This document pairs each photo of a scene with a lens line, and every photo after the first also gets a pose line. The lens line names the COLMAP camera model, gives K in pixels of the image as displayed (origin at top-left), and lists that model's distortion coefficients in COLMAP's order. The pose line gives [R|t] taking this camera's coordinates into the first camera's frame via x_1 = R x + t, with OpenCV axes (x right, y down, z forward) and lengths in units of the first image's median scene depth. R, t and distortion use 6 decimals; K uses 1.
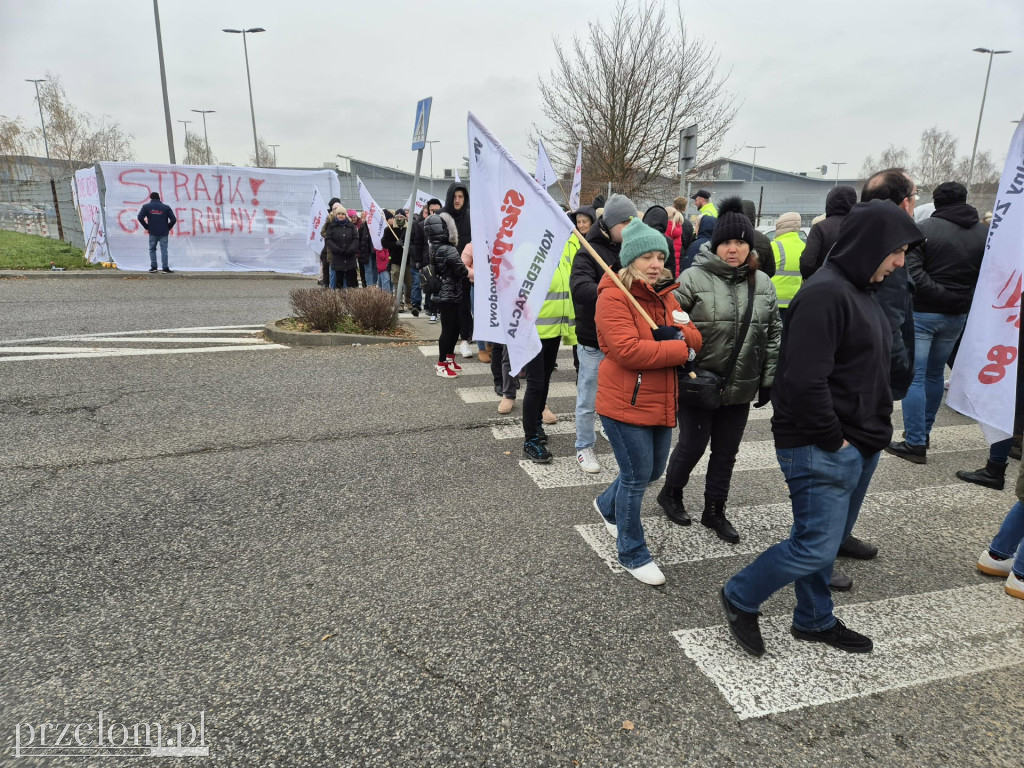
lens RADIAL K [[679.5, 0, 522.4], [0, 679.5, 388.7], [0, 0, 1]] dist [0.093309, -0.075115]
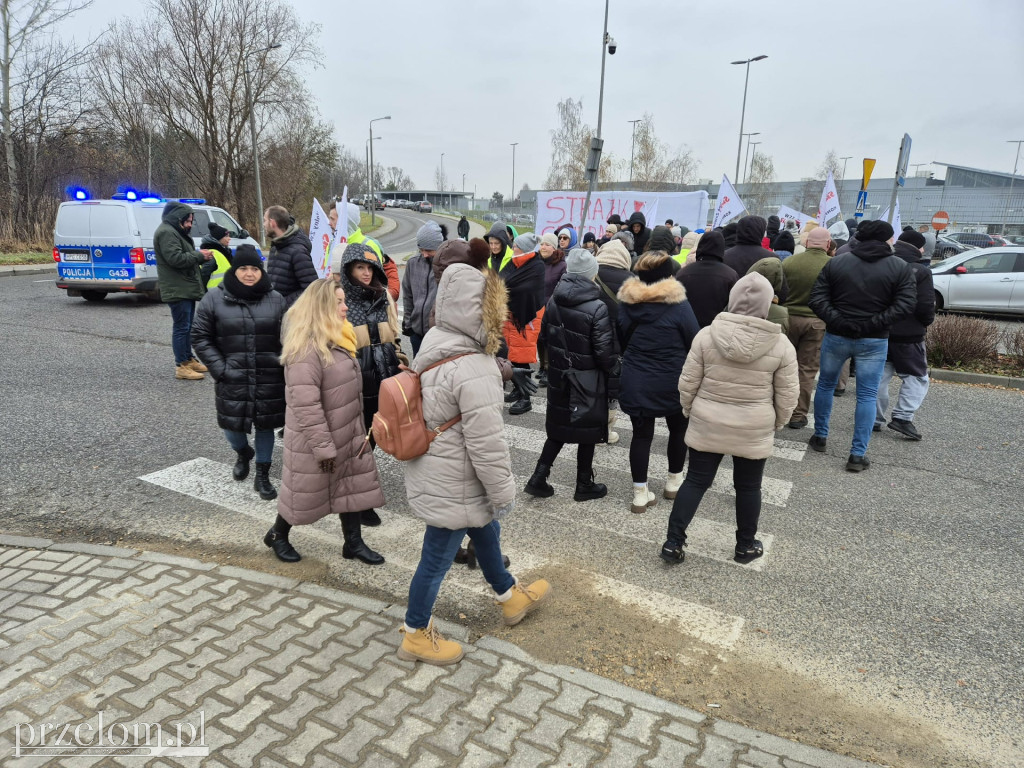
lens RADIAL K [[680.7, 0, 503.8], [0, 680.7, 388.4], [0, 0, 1]] dist [0.093727, -0.077339]
pose [[0.688493, 0.180042, -0.702540, 0.347355], [-0.193462, 0.979188, 0.061345, -0.018068], [0.698964, 0.093680, 0.708995, 0.036293]]
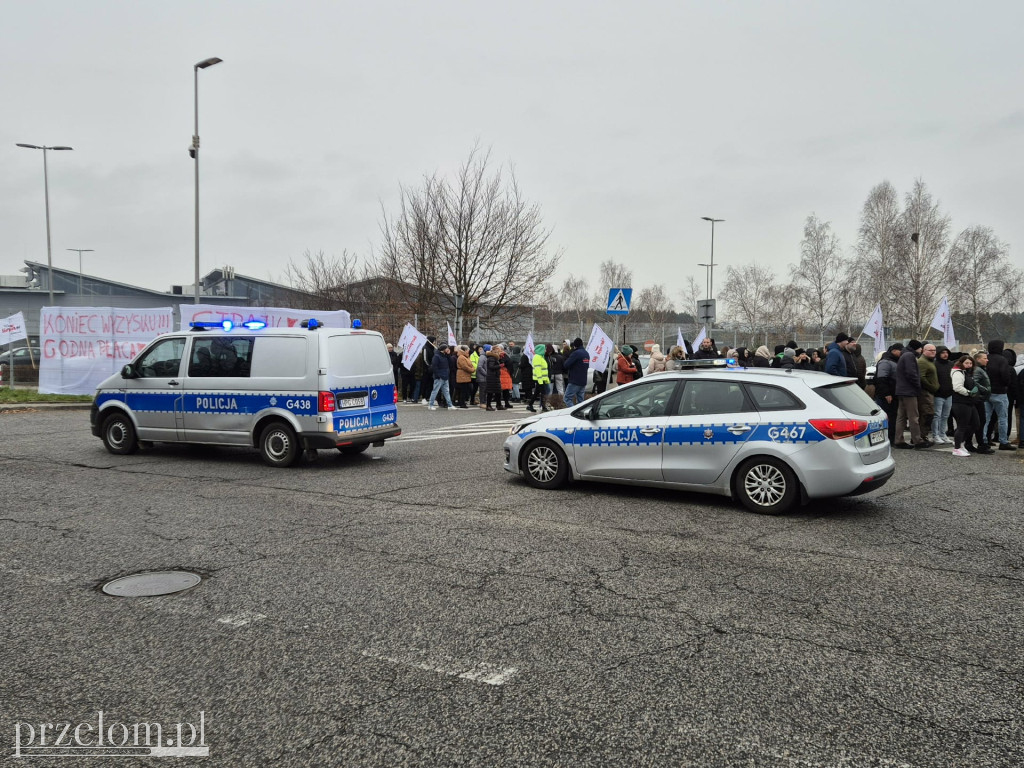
lens RADIAL K [[941.9, 0, 512.0], [0, 941.9, 384.0], [0, 0, 1]] dist [0.082267, -0.013937]
pose [[0.894430, -0.021664, 0.446683, -0.781192], [0.110356, 0.978629, -0.173511, 0.115241], [-0.433378, 0.204487, 0.877706, -0.514540]]
